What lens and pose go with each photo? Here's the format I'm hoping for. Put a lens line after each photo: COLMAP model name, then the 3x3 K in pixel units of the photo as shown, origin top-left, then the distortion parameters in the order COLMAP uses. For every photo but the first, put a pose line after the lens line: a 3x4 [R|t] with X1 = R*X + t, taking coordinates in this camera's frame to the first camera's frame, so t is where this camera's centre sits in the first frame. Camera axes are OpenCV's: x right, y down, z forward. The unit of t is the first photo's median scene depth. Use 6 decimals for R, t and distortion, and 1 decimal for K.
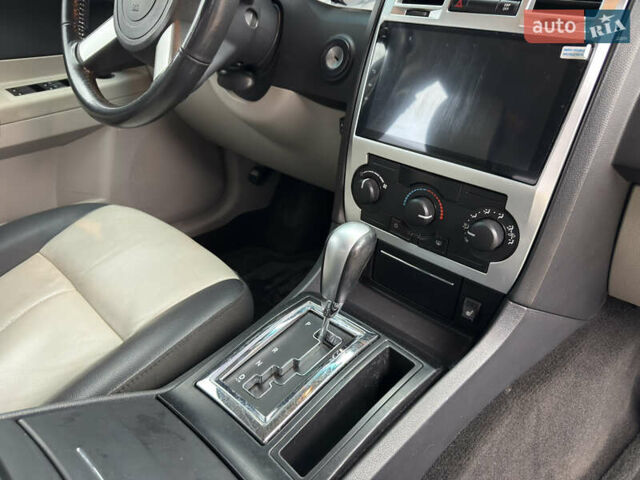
lens RADIAL K [[446.5, 0, 316.3], [0, 446.5, 242.7], [0, 0, 1]] dist [0.043990, -0.065478]
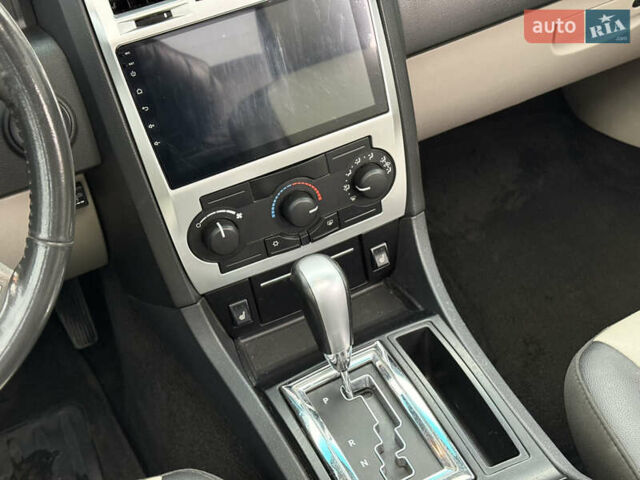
lens RADIAL K [[894.5, 0, 318.7], [0, 894.5, 241.4], [0, 0, 1]] dist [0.100183, 0.000000]
pose [[0.368735, -0.637573, 0.676413, -0.886905], [0.585528, 0.724487, 0.363696, -0.587197], [-0.721936, 0.261951, 0.640461, -0.081882]]
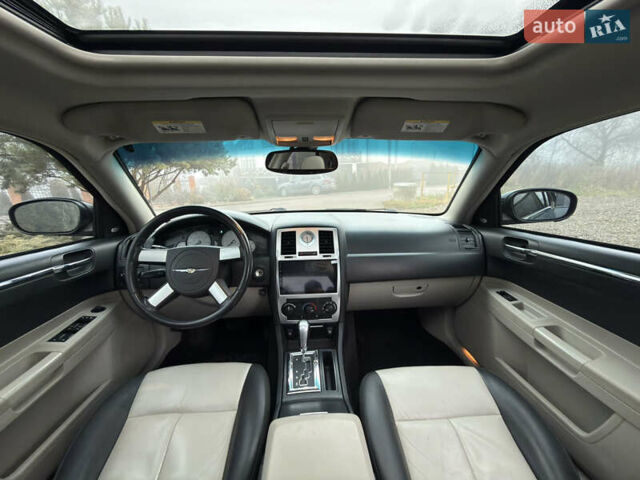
lens RADIAL K [[250.3, 0, 317.1], [0, 250.3, 241.6], [0, 0, 1]] dist [0.002343, -0.000137]
pose [[0.692054, -0.210201, 0.690563, -0.887387], [0.391500, 0.913036, -0.114425, -0.287931], [-0.606456, 0.349543, 0.714164, -0.544902]]
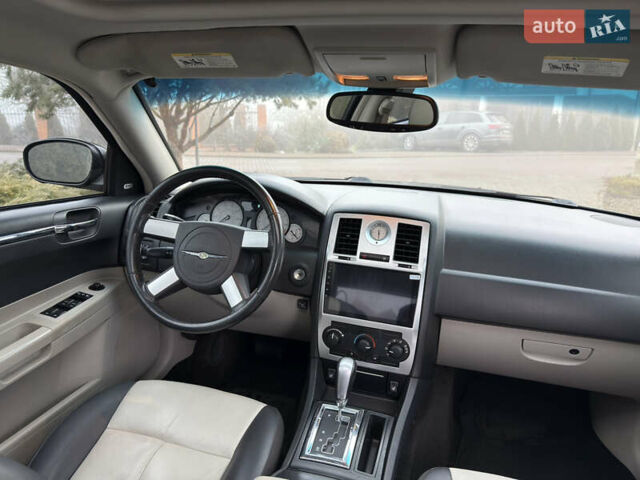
lens RADIAL K [[445.2, 0, 319.7], [0, 445.2, 240.8], [0, 0, 1]] dist [0.042189, -0.035378]
pose [[0.890628, -0.111847, 0.440762, -0.805140], [0.211829, 0.959735, -0.184493, -0.192861], [-0.402380, 0.257681, 0.878459, -0.878265]]
